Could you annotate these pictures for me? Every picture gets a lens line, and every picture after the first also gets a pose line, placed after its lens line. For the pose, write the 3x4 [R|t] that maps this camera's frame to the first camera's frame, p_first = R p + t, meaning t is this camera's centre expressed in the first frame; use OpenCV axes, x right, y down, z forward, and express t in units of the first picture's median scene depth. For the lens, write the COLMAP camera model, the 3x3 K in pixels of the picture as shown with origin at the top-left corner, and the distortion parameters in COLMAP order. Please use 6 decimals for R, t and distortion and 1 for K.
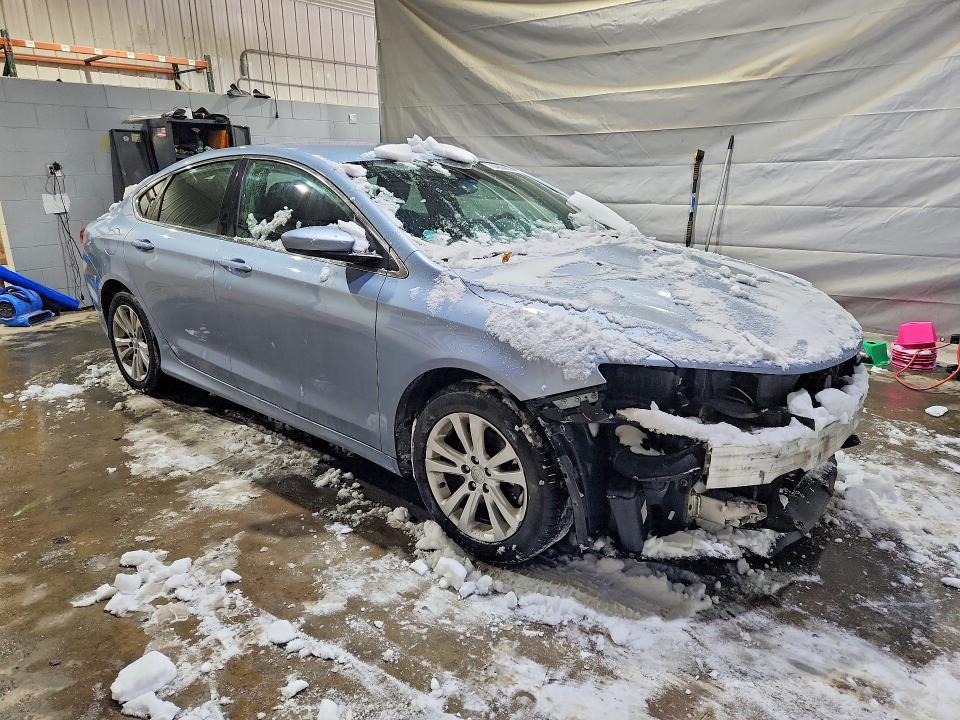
lens RADIAL K [[644.3, 0, 478.2], [0, 644.3, 362.7], [0, 0, 1]] dist [0.045503, -0.027410]
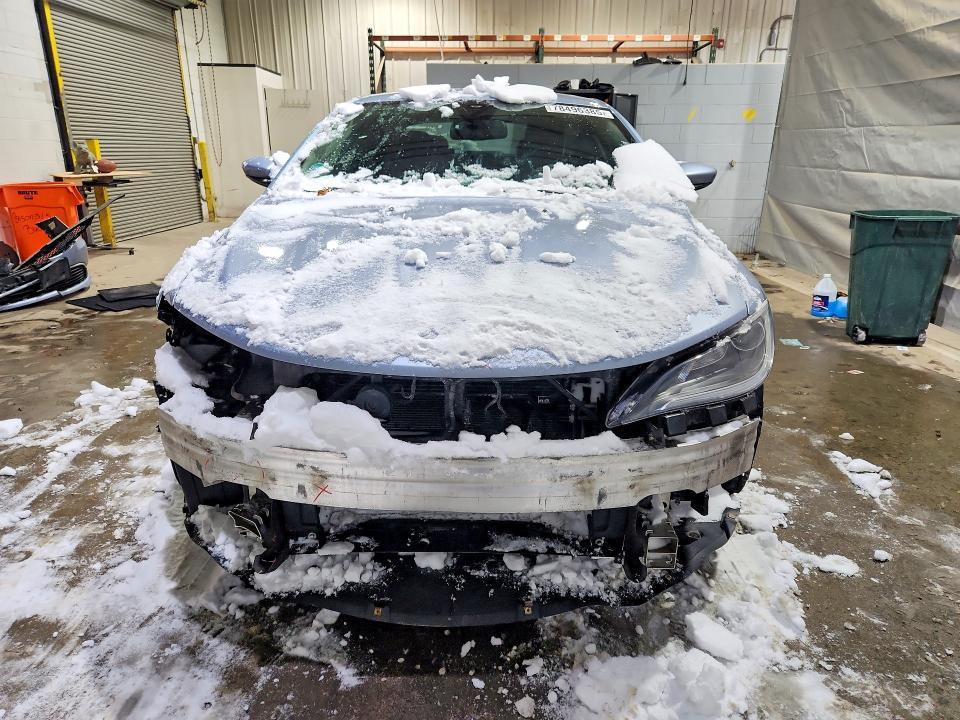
lens RADIAL K [[644.3, 0, 483.6], [0, 644.3, 366.5], [0, 0, 1]] dist [0.045503, -0.027410]
pose [[0.631270, 0.255365, -0.732316, 1.045988], [-0.239785, 0.962239, 0.128841, -0.108105], [0.737565, 0.094265, 0.668665, 0.635666]]
